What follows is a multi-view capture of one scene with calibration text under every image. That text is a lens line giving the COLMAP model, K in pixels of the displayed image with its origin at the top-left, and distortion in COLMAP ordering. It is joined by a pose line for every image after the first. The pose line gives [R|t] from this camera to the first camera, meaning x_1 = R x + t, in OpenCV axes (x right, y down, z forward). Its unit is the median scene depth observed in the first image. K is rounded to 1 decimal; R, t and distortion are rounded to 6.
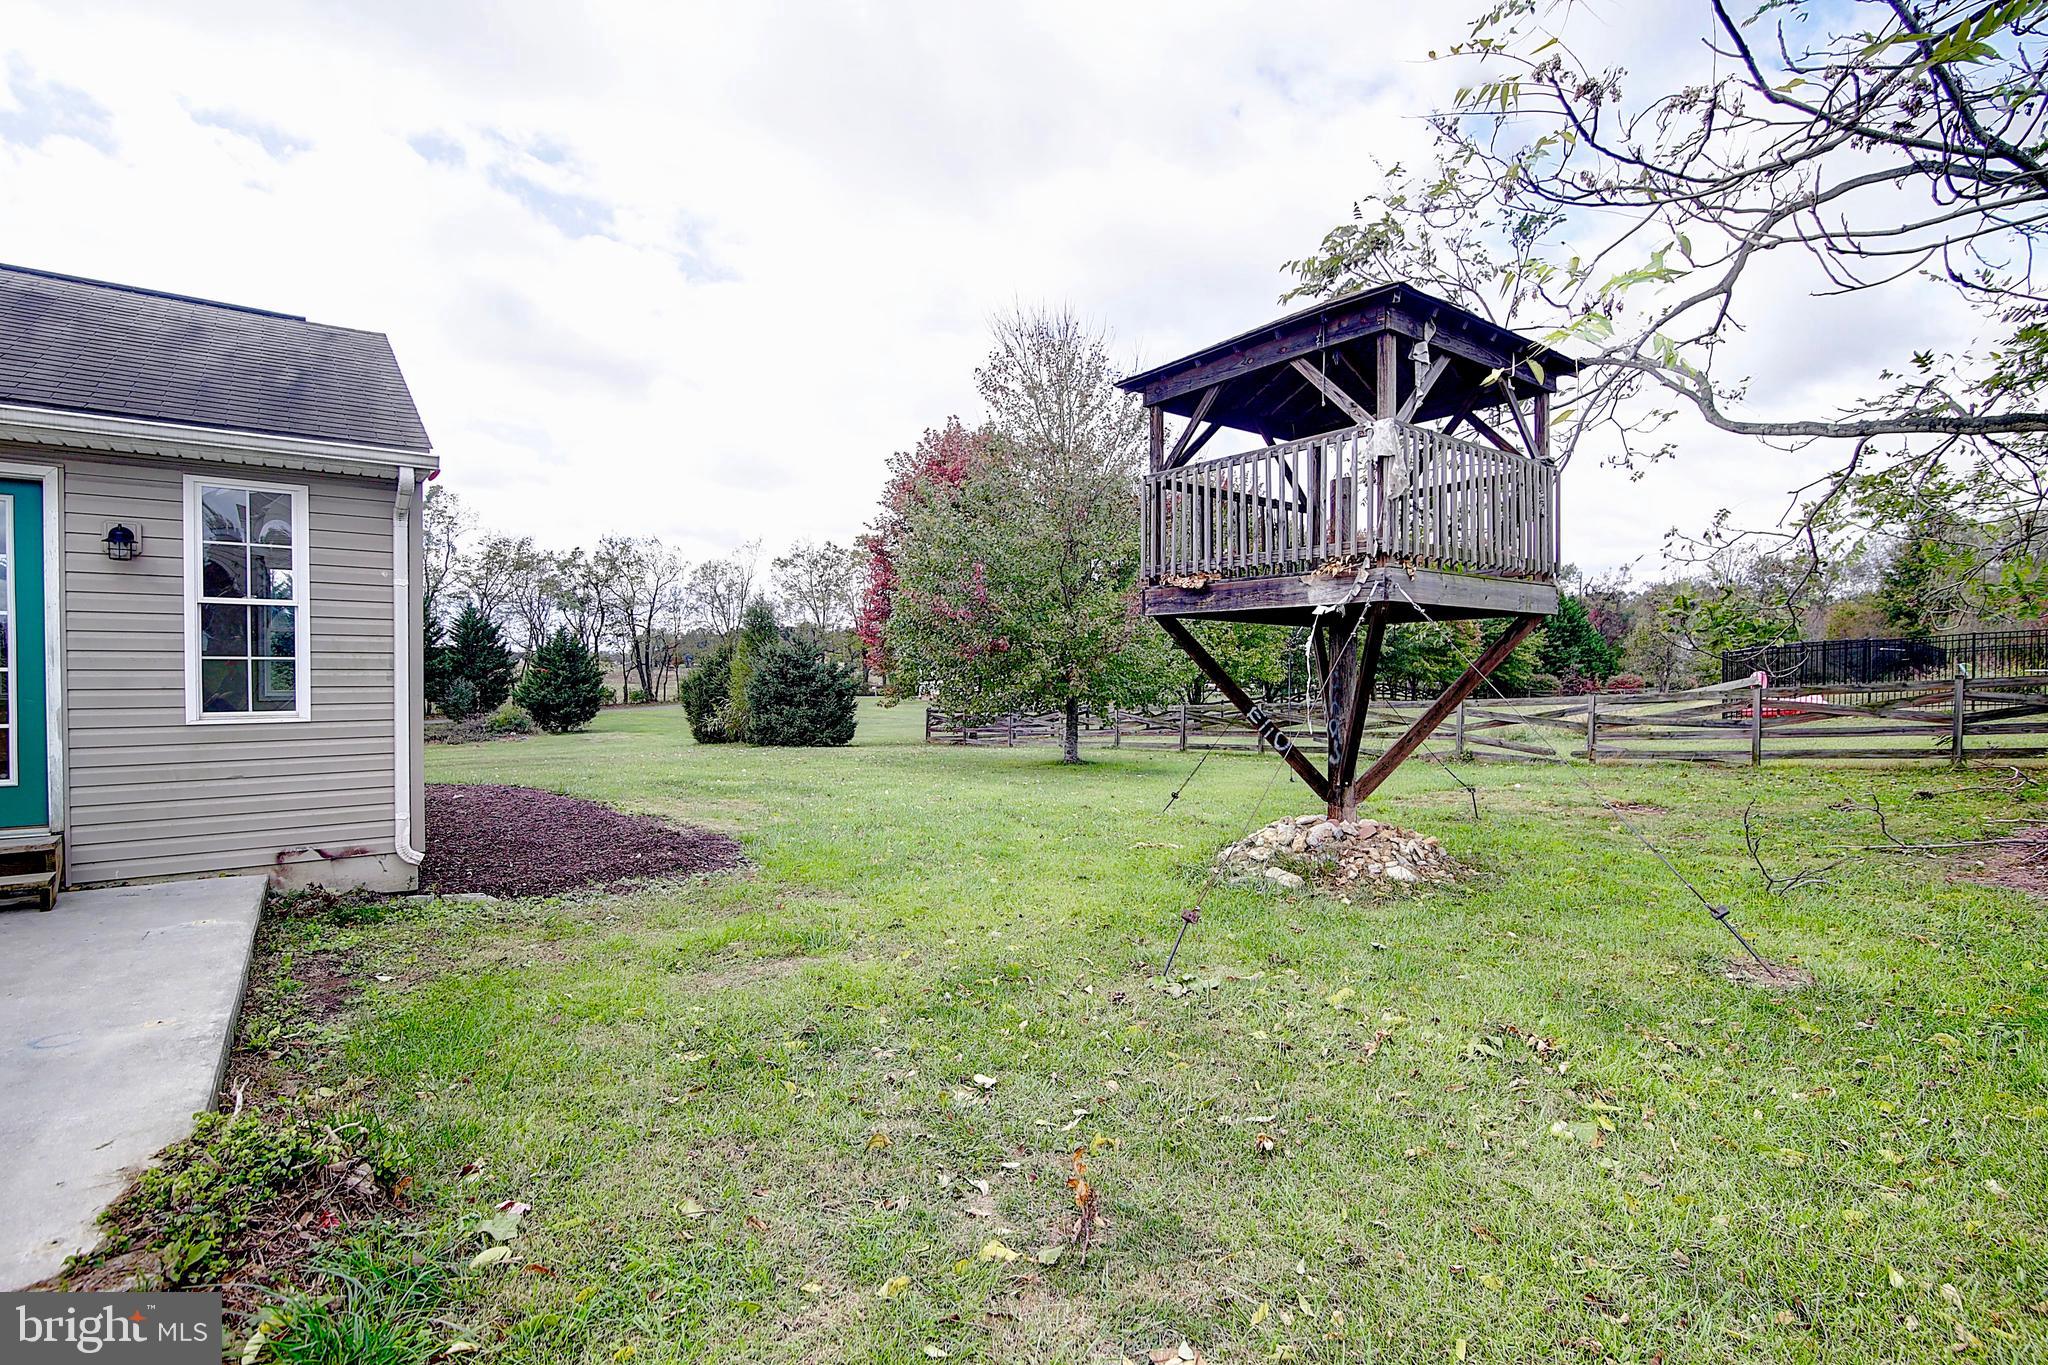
lens RADIAL K [[941.8, 0, 1019.2], [0, 941.8, 681.8], [0, 0, 1]] dist [-0.018834, 0.000376]
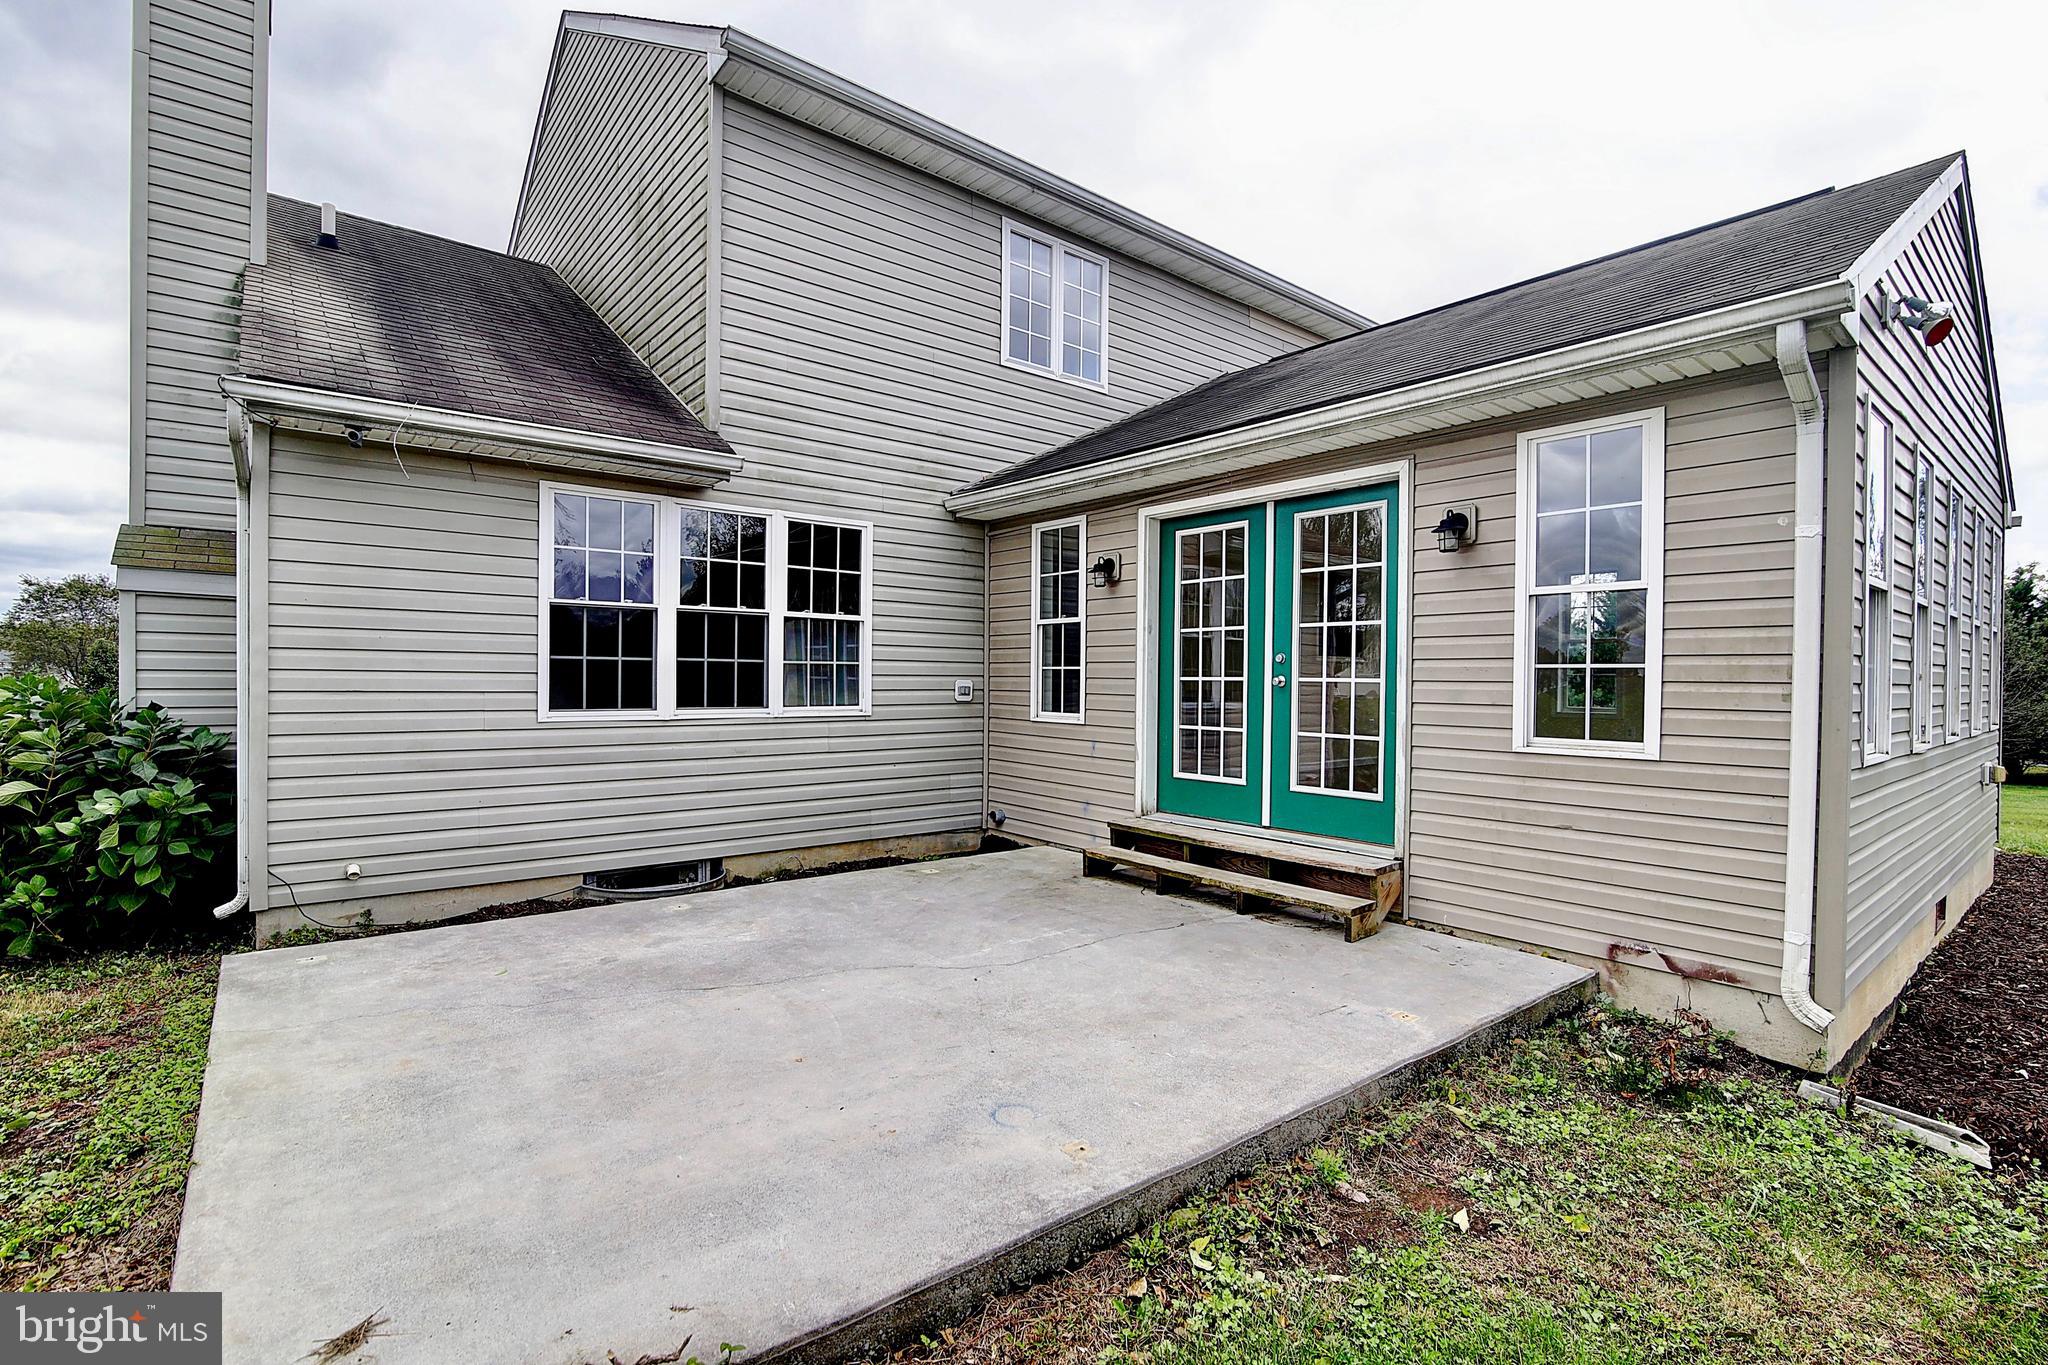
lens RADIAL K [[941.8, 0, 1020.5], [0, 941.8, 680.1], [0, 0, 1]] dist [-0.018834, 0.000376]
pose [[-0.005459, 0.006346, -0.999965, -0.093762], [-0.013028, 0.999895, 0.006416, -0.013303], [0.999900, 0.013062, -0.005375, 0.556866]]
